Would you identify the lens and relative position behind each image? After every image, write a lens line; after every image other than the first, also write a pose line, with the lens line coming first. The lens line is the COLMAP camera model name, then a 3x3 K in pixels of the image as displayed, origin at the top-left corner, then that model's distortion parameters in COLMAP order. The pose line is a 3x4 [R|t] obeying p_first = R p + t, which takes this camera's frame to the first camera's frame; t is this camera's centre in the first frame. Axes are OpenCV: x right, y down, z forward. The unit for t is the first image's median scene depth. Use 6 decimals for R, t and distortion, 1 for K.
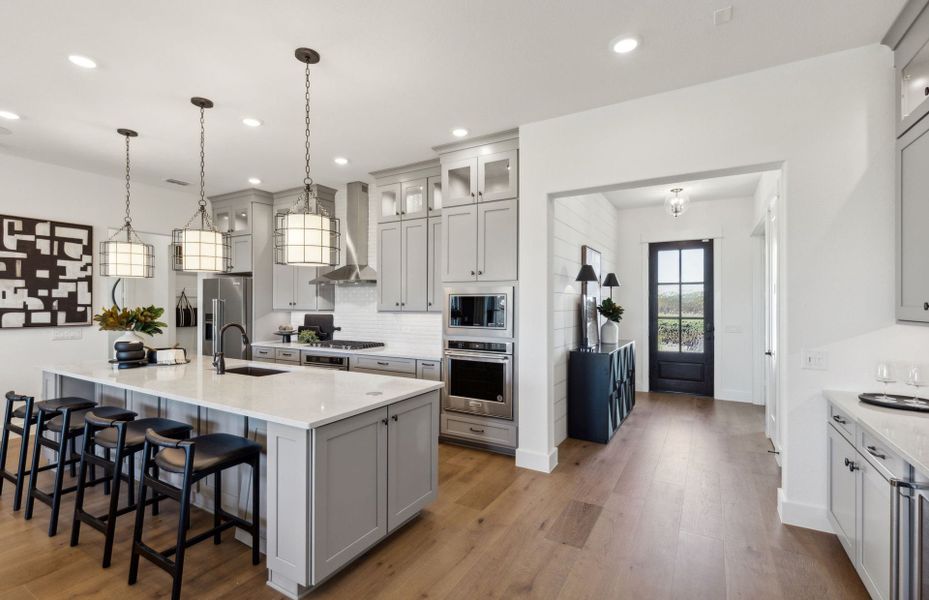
lens RADIAL K [[424.4, 0, 458.7], [0, 424.4, 309.1], [0, 0, 1]] dist [0.012277, -0.001468]
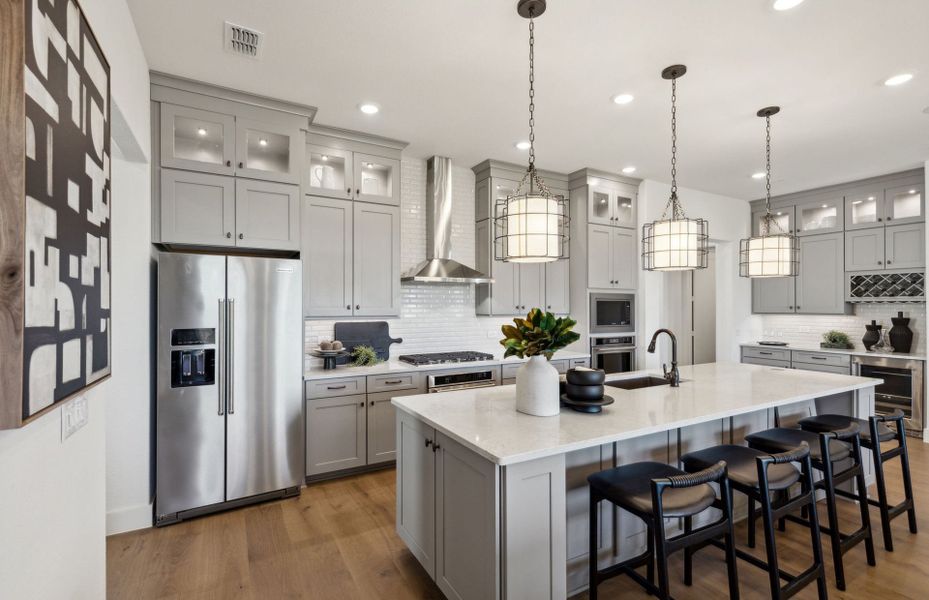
lens RADIAL K [[424.4, 0, 461.2], [0, 424.4, 301.0], [0, 0, 1]] dist [0.012277, -0.001468]
pose [[0.493257, 0.017143, 0.869715, -1.194728], [0.013275, 0.999541, -0.027230, -0.000744], [-0.869783, 0.024977, 0.492803, 0.740712]]
